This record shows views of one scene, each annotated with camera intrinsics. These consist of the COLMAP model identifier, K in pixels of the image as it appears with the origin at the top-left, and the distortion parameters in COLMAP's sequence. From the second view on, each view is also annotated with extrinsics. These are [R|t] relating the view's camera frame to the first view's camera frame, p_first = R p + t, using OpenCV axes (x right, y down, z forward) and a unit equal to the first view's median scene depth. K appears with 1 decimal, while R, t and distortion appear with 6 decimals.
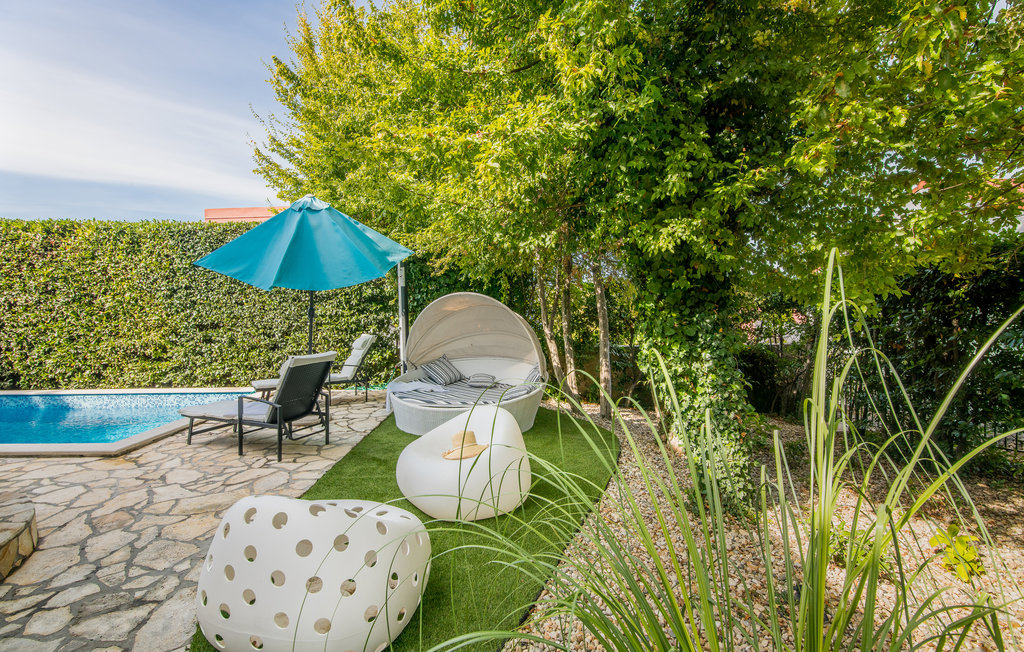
lens RADIAL K [[483.2, 0, 507.4], [0, 483.2, 318.5], [0, 0, 1]] dist [-0.017592, 0.000814]
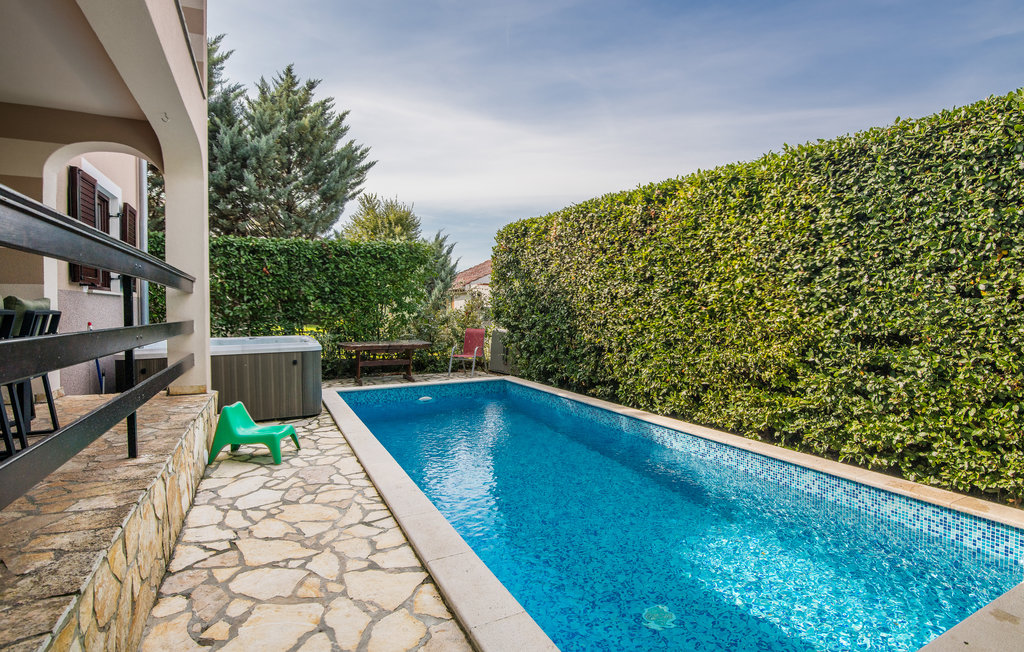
lens RADIAL K [[483.2, 0, 507.4], [0, 483.2, 318.5], [0, 0, 1]] dist [-0.017592, 0.000814]
pose [[0.447706, 0.034429, -0.893518, -0.370200], [-0.027163, 0.999321, 0.024896, -0.007438], [0.893768, 0.013125, 0.448337, 0.451953]]
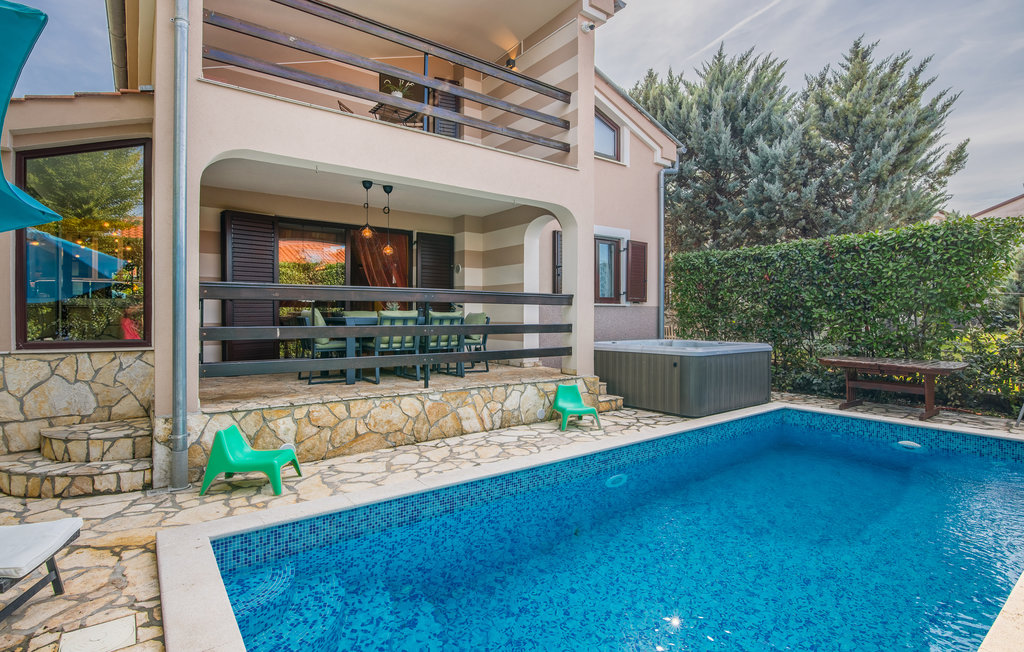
lens RADIAL K [[498.7, 0, 512.4], [0, 498.7, 313.4], [0, 0, 1]] dist [-0.017939, 0.000178]
pose [[-0.794181, 0.015531, -0.607482, -0.436327], [-0.000921, 0.999641, 0.026760, -0.021240], [0.607680, 0.021812, -0.793882, 0.968825]]
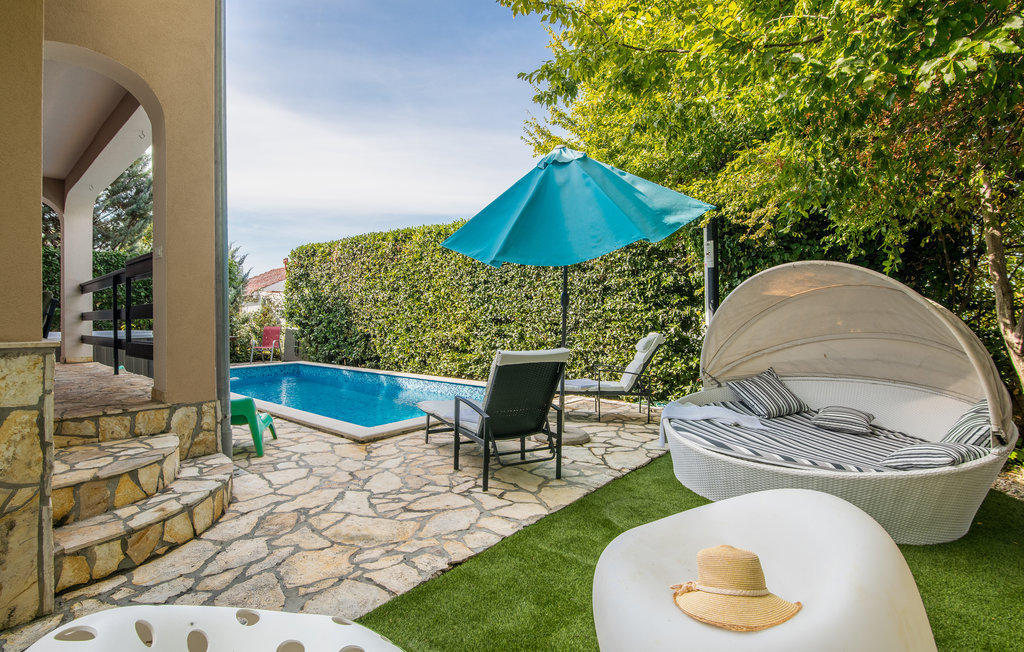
lens RADIAL K [[488.1, 0, 464.4], [0, 488.1, 313.3], [0, 0, 1]] dist [-0.013400, 0.000941]
pose [[0.725345, 0.006016, -0.688360, 0.012090], [-0.021928, 0.999656, -0.014369, 0.017864], [0.688037, 0.025517, 0.725227, 0.224100]]
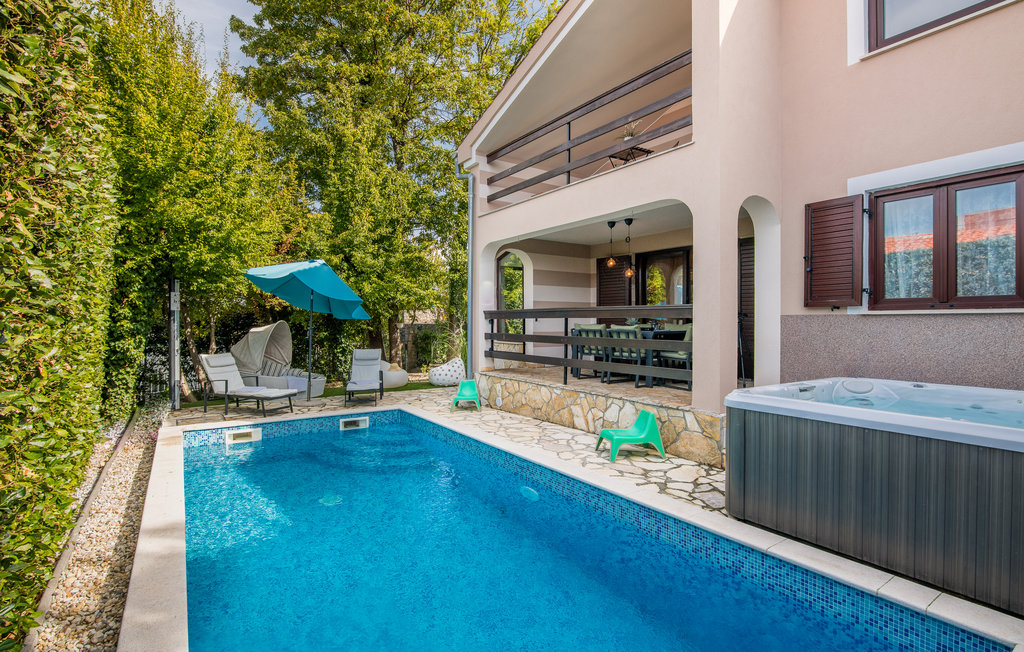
lens RADIAL K [[514.0, 0, 511.5], [0, 514.0, 314.1], [0, 0, 1]] dist [-0.003491, -0.000067]
pose [[-0.559271, 0.029186, 0.828471, -1.431817], [0.034498, 0.999334, -0.011917, -0.018862], [-0.828267, 0.021915, -0.559905, 0.946192]]
